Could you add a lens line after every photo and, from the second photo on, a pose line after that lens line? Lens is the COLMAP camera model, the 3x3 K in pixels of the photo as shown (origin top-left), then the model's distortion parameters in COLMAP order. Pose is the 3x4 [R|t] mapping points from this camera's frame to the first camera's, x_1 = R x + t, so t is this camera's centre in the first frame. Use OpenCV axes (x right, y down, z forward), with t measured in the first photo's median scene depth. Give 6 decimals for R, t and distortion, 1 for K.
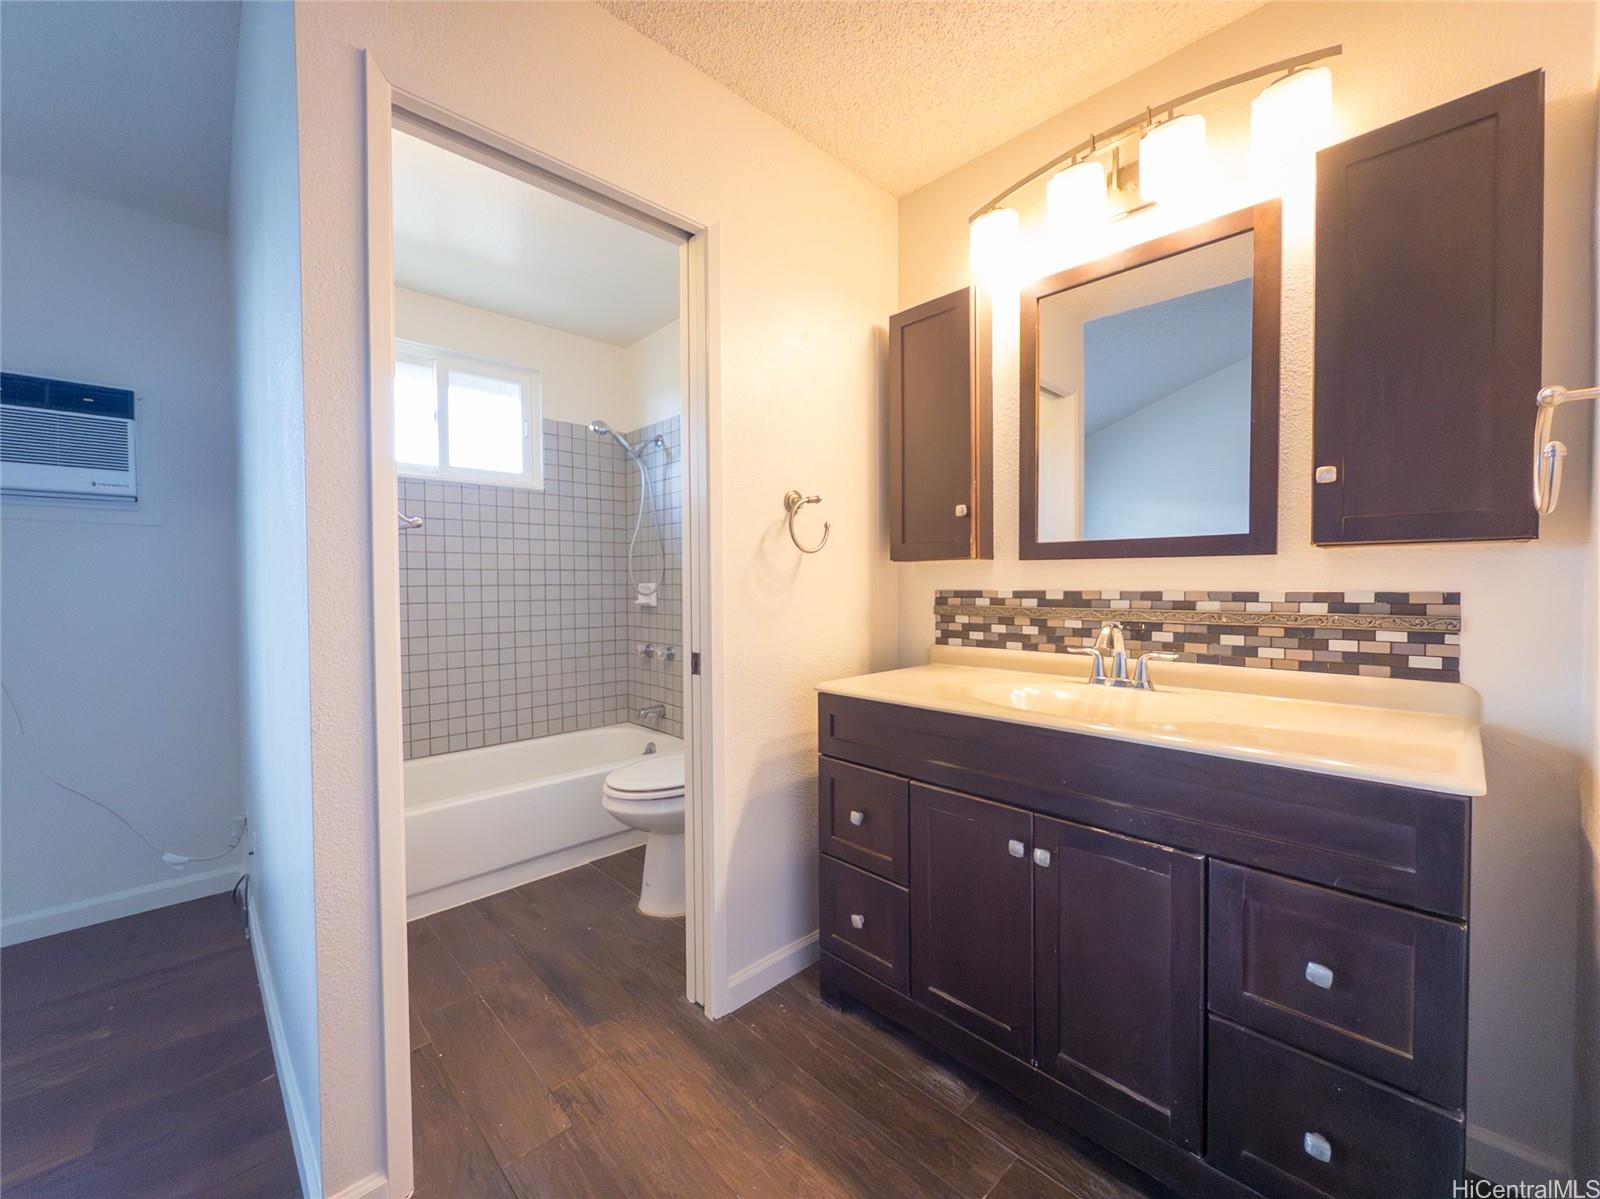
lens RADIAL K [[645.1, 0, 800.0], [0, 645.1, 599.5], [0, 0, 1]] dist [-0.001531, 0.000481]
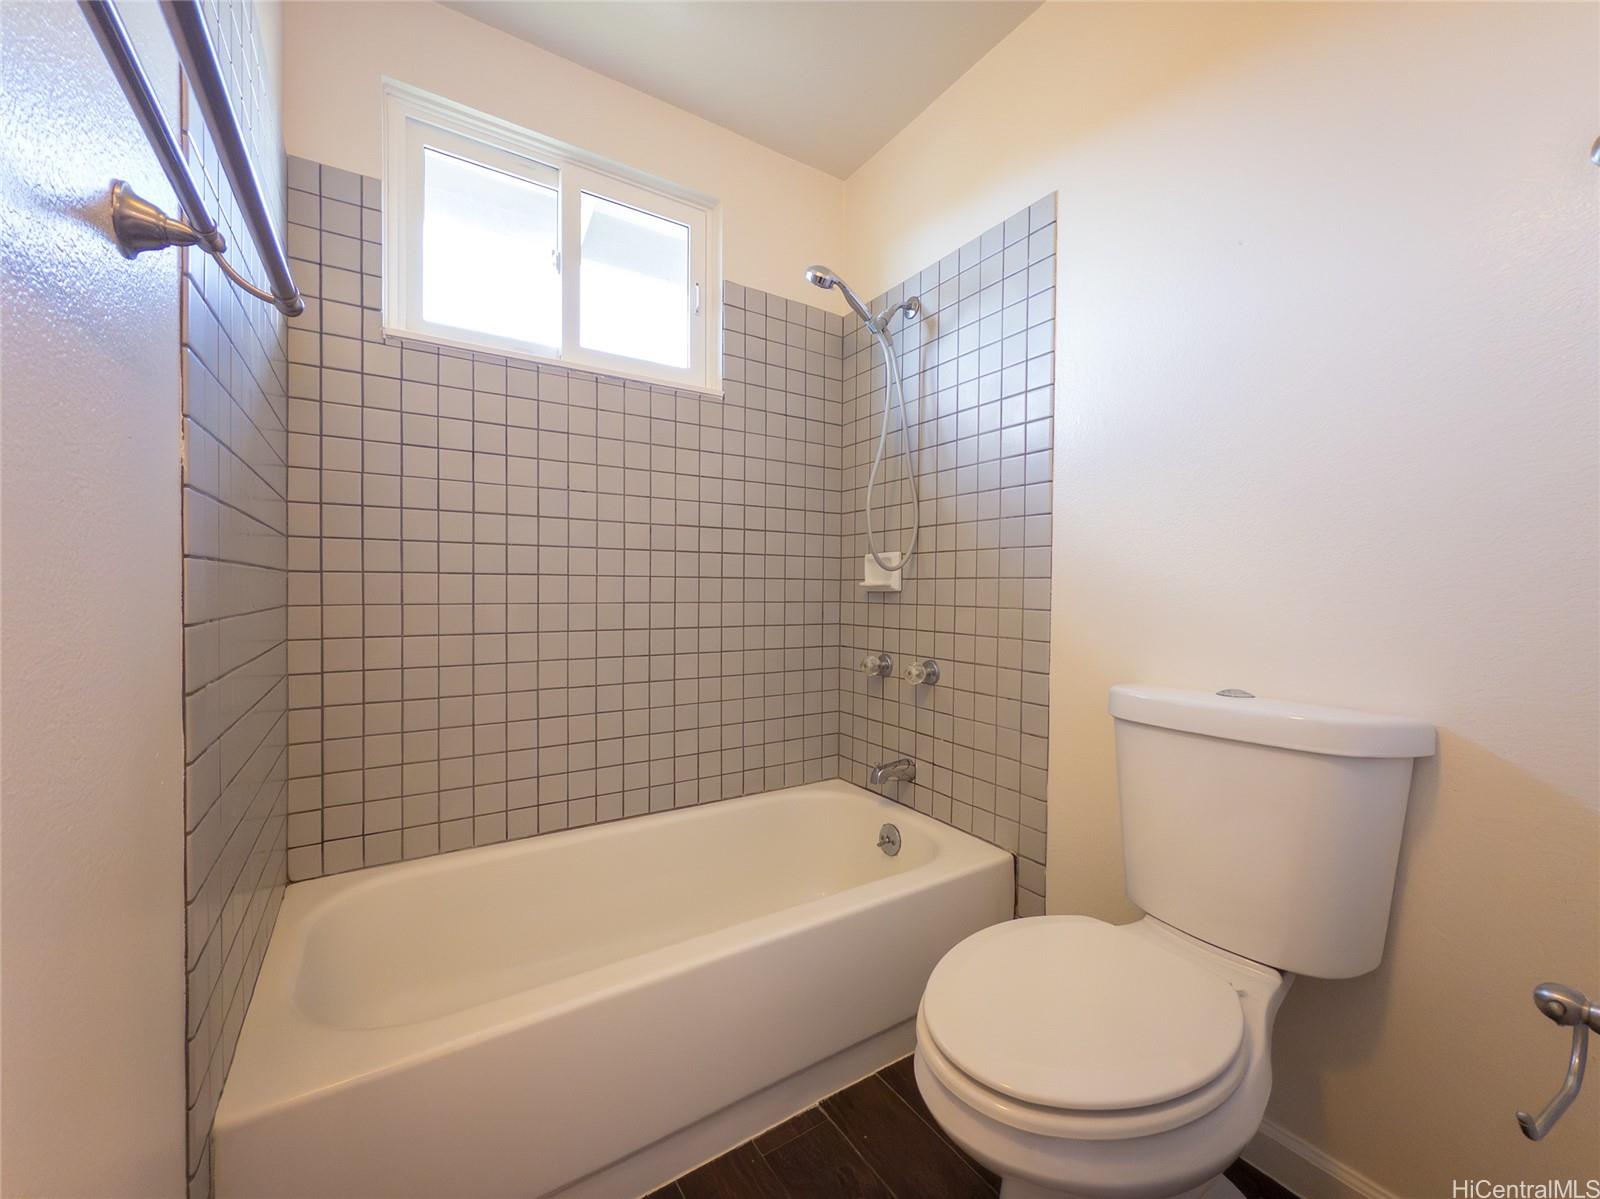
lens RADIAL K [[645.1, 0, 800.0], [0, 645.1, 599.5], [0, 0, 1]] dist [-0.001531, 0.000481]
pose [[0.982180, 0.016449, -0.187220, -0.206350], [-0.018321, 0.999798, -0.008273, 0.025441], [0.187046, 0.011556, 0.982283, 0.413096]]
